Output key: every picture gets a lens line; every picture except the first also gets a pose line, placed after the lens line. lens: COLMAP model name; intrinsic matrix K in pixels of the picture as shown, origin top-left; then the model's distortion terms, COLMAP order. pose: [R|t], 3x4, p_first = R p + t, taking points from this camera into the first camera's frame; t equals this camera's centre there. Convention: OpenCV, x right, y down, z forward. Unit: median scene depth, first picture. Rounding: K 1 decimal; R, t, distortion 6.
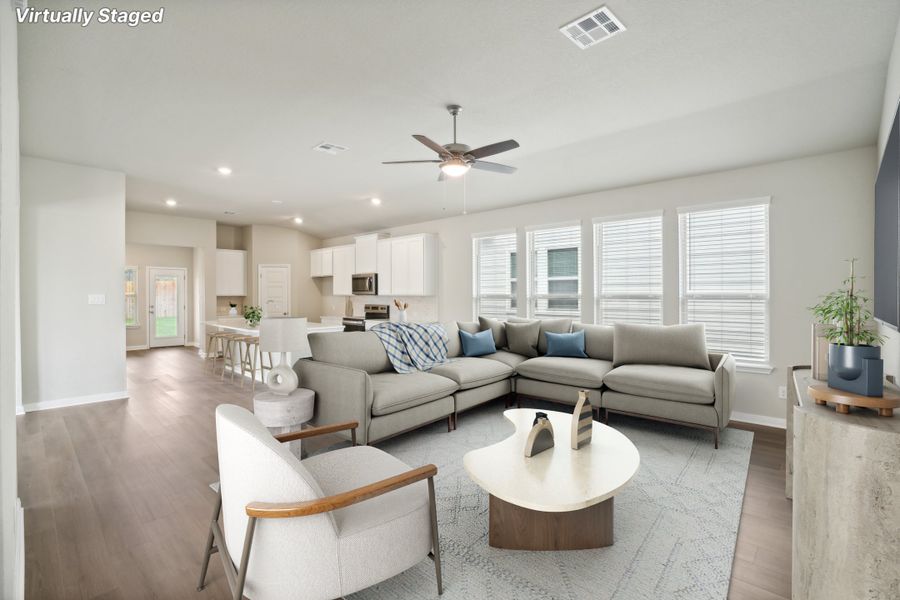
lens RADIAL K [[417.8, 0, 450.0], [0, 417.8, 300.0], [0, 0, 1]] dist [-0.056651, 0.000176]
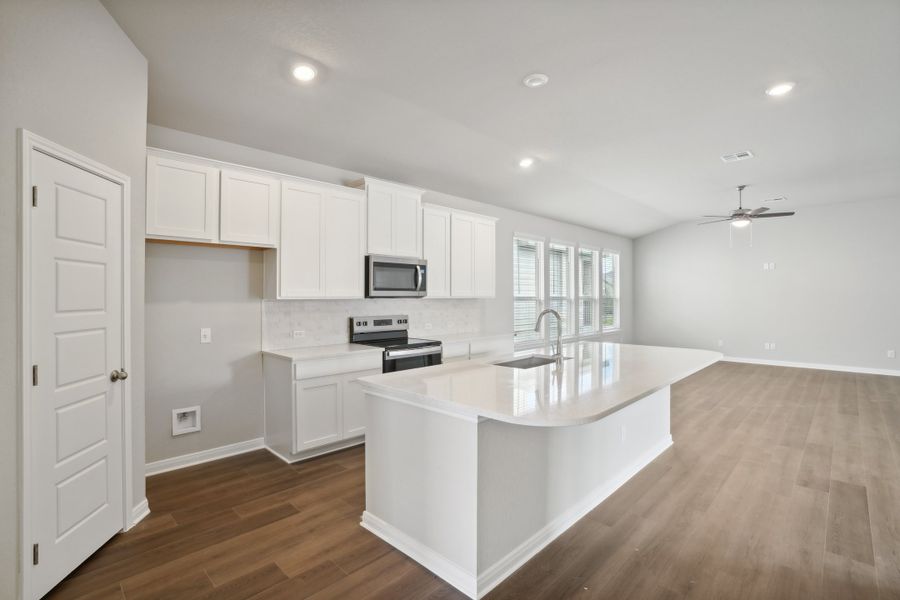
lens RADIAL K [[413.0, 0, 460.0], [0, 413.0, 297.3], [0, 0, 1]] dist [-0.003117, -0.000086]
pose [[0.006559, 0.001254, 0.999978, -0.667261], [0.016650, 0.999860, -0.001363, -0.009504], [-0.999840, 0.016658, 0.006538, 0.846300]]
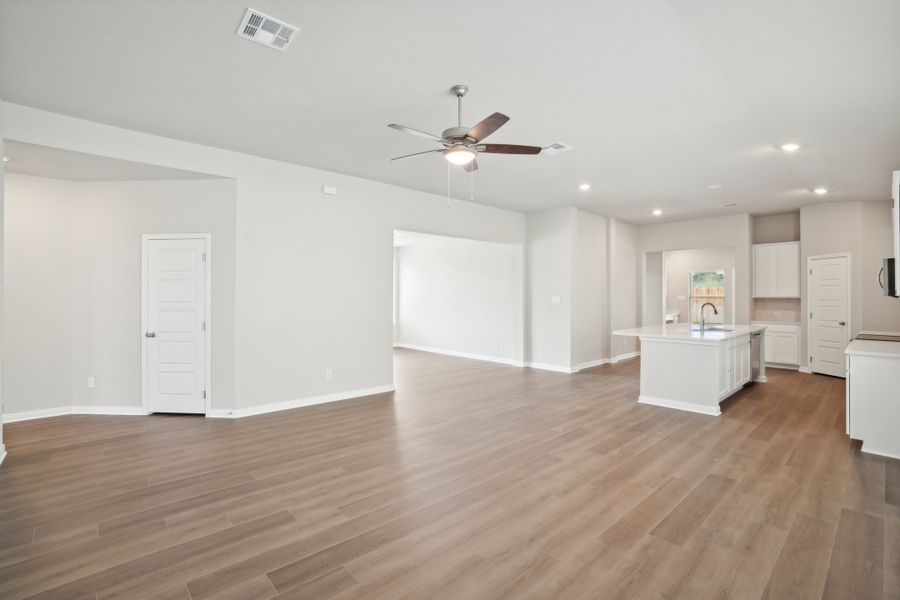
lens RADIAL K [[413.0, 0, 460.0], [0, 413.0, 297.3], [0, 0, 1]] dist [-0.003117, -0.000086]
pose [[-0.048746, 0.002260, -0.998809, 0.350719], [-0.013375, 0.999906, 0.002916, -0.005235], [0.998722, 0.013502, -0.048711, 0.411944]]
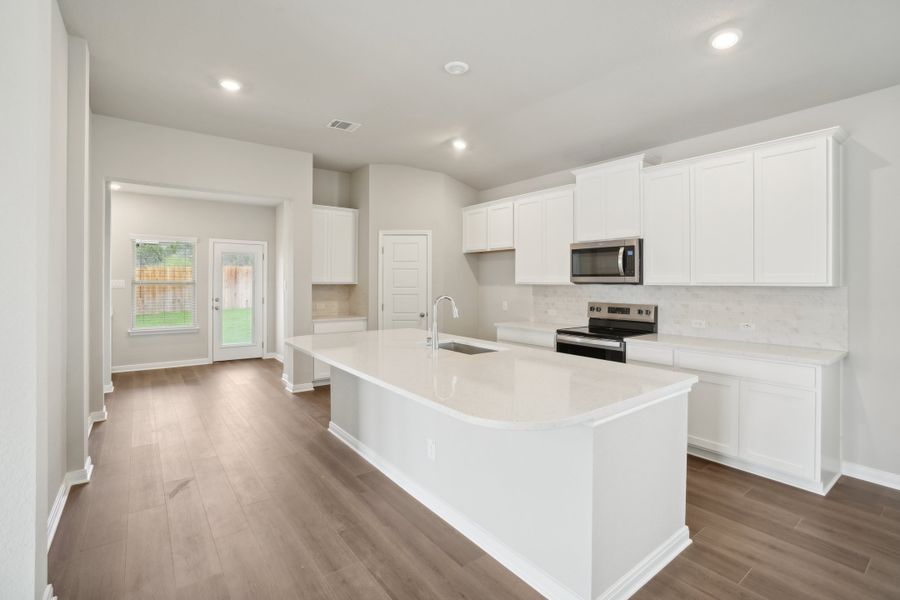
lens RADIAL K [[411.9, 0, 451.4], [0, 411.9, 284.5], [0, 0, 1]] dist [-0.077677, -0.000089]
pose [[0.987446, 0.004496, -0.157891, -0.283498], [-0.006032, 0.999939, -0.009248, -0.005321], [0.157840, 0.010084, 0.987413, 0.461091]]
